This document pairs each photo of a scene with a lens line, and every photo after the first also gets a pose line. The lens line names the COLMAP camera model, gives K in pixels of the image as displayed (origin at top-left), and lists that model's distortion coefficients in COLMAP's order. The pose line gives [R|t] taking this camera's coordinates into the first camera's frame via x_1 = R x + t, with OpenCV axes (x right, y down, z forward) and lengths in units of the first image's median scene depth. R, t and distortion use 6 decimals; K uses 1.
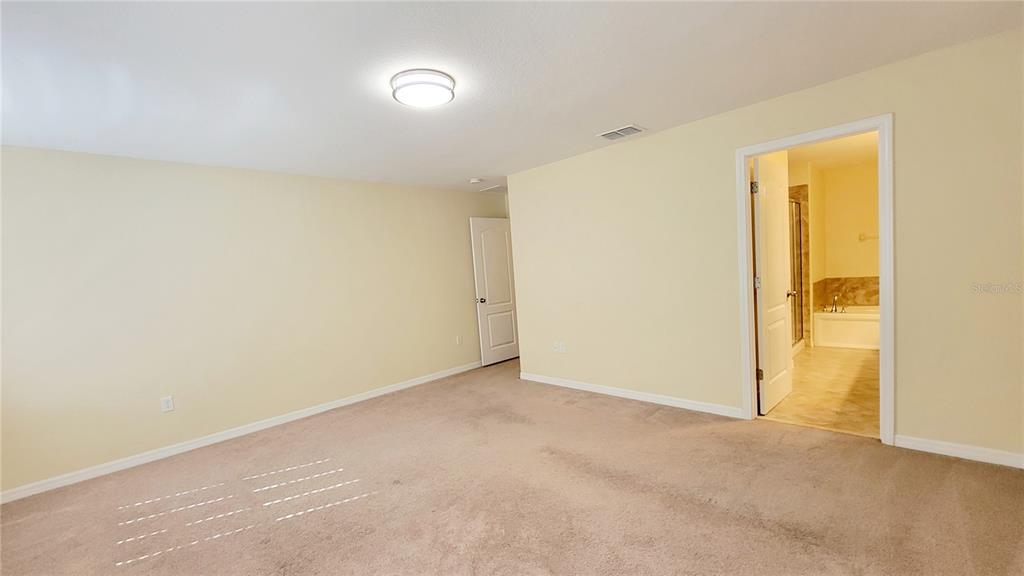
lens RADIAL K [[417.8, 0, 511.8], [0, 417.8, 294.4], [0, 0, 1]] dist [-0.006060, 0.002275]
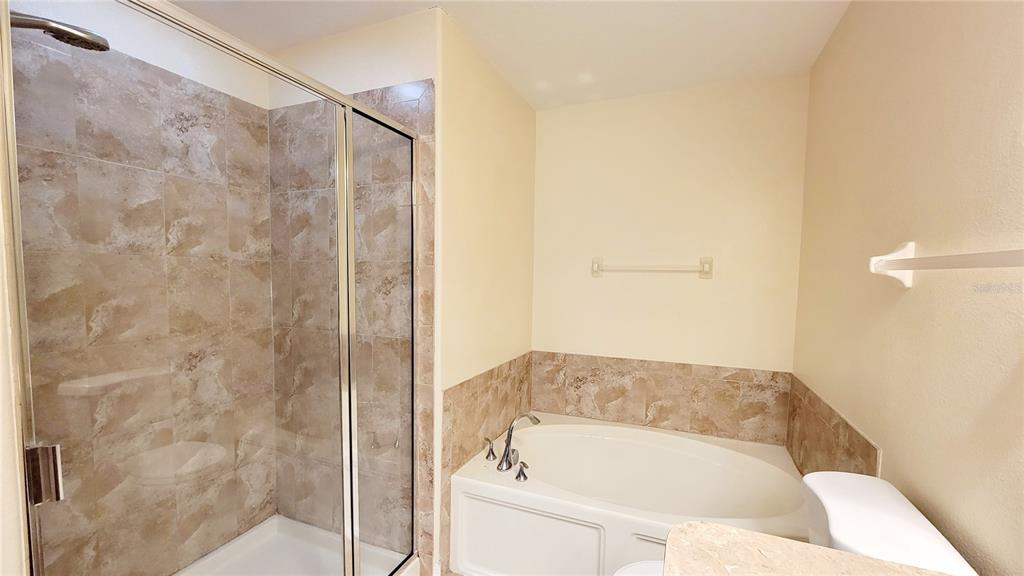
lens RADIAL K [[417.8, 0, 507.7], [0, 417.8, 290.0], [0, 0, 1]] dist [-0.006060, 0.002275]
pose [[0.928445, 0.074835, 0.363853, 0.644825], [-0.059932, 0.996842, -0.052096, -0.090786], [-0.366603, 0.026562, 0.929998, 0.676596]]
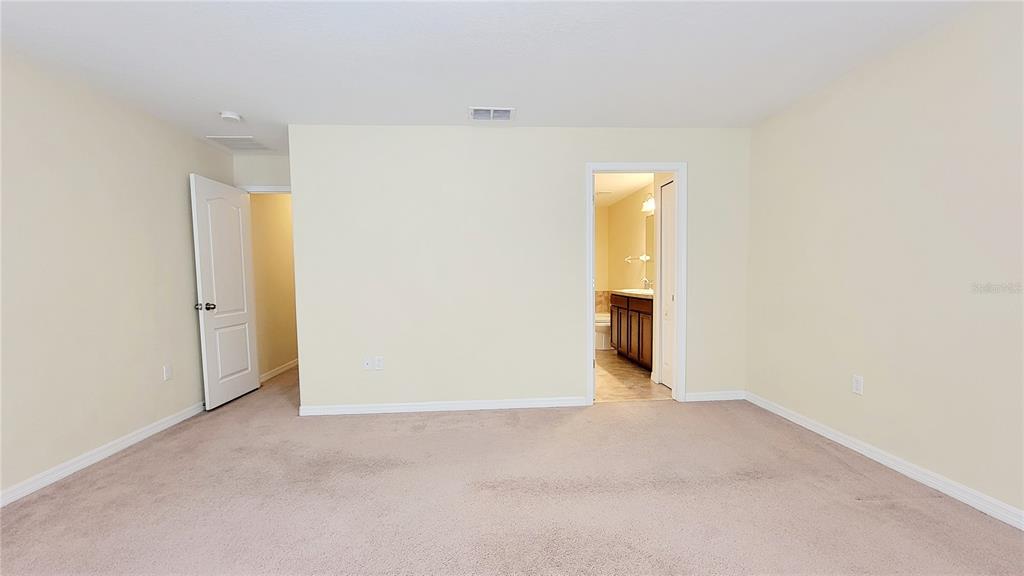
lens RADIAL K [[417.8, 0, 514.1], [0, 417.8, 296.1], [0, 0, 1]] dist [-0.006060, 0.002275]
pose [[0.668311, 0.025871, 0.743432, -0.236252], [0.011996, 0.998890, -0.045545, 0.033853], [-0.743785, 0.039357, 0.667259, 0.233143]]
